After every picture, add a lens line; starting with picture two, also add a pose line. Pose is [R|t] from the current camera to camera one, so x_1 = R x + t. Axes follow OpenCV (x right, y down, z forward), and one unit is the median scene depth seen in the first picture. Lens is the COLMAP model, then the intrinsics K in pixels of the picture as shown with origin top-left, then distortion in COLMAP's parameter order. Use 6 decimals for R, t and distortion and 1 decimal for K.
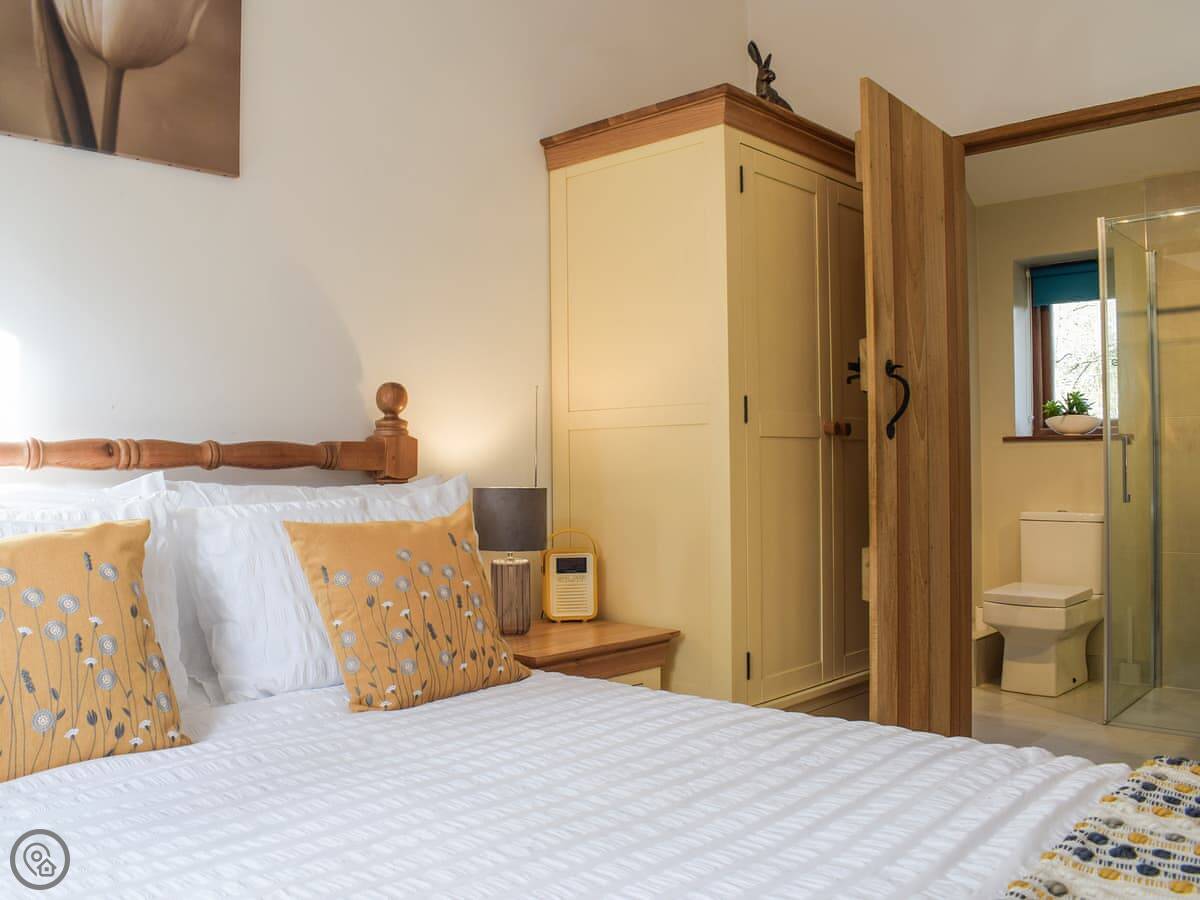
lens RADIAL K [[1041.7, 0, 543.0], [0, 1041.7, 451.9], [0, 0, 1]] dist [-0.085925, 0.008926]
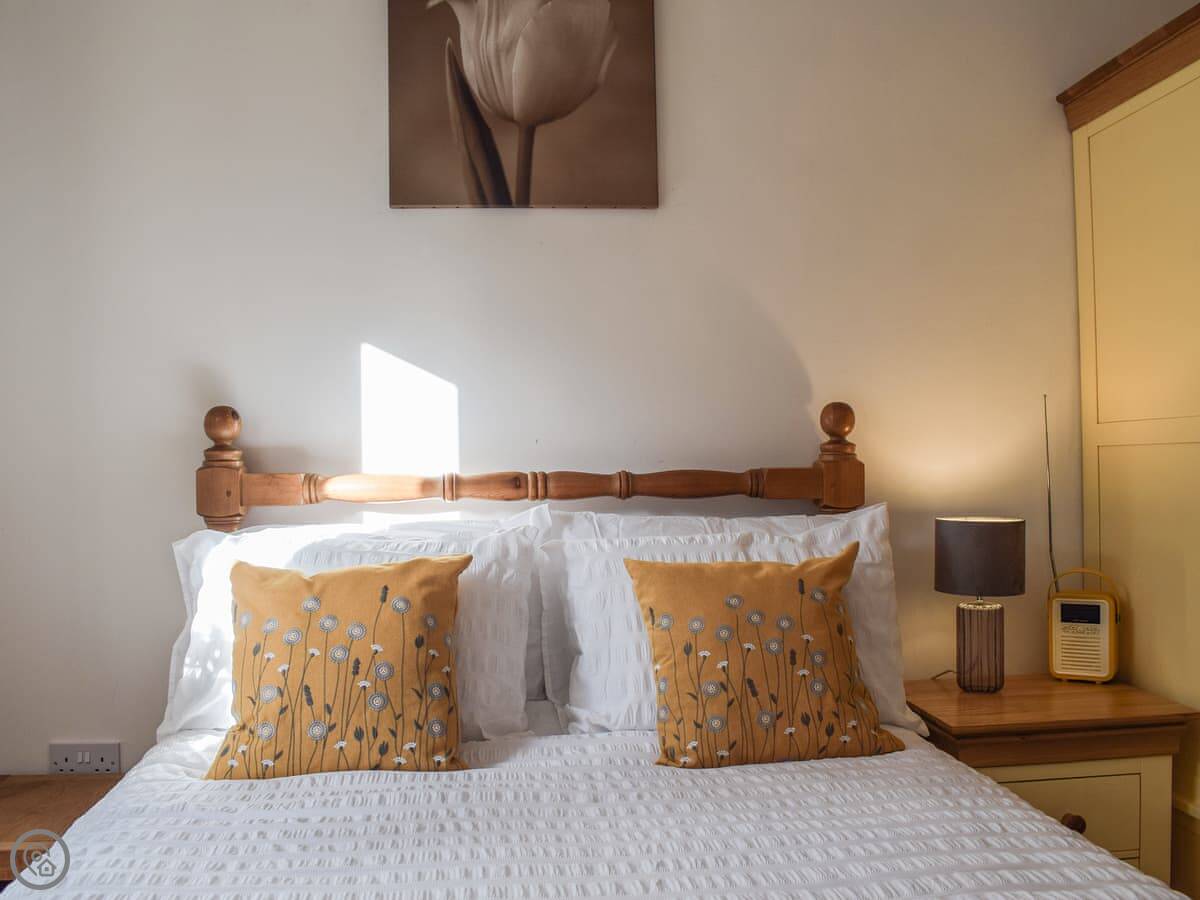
lens RADIAL K [[1053.3, 0, 600.0], [0, 1053.3, 450.0], [0, 0, 1]] dist [-0.085114, 0.004338]
pose [[0.773500, -0.007205, -0.633756, 0.361239], [0.013647, 0.999893, 0.005288, -0.041962], [0.633650, -0.012739, 0.773515, 0.195873]]
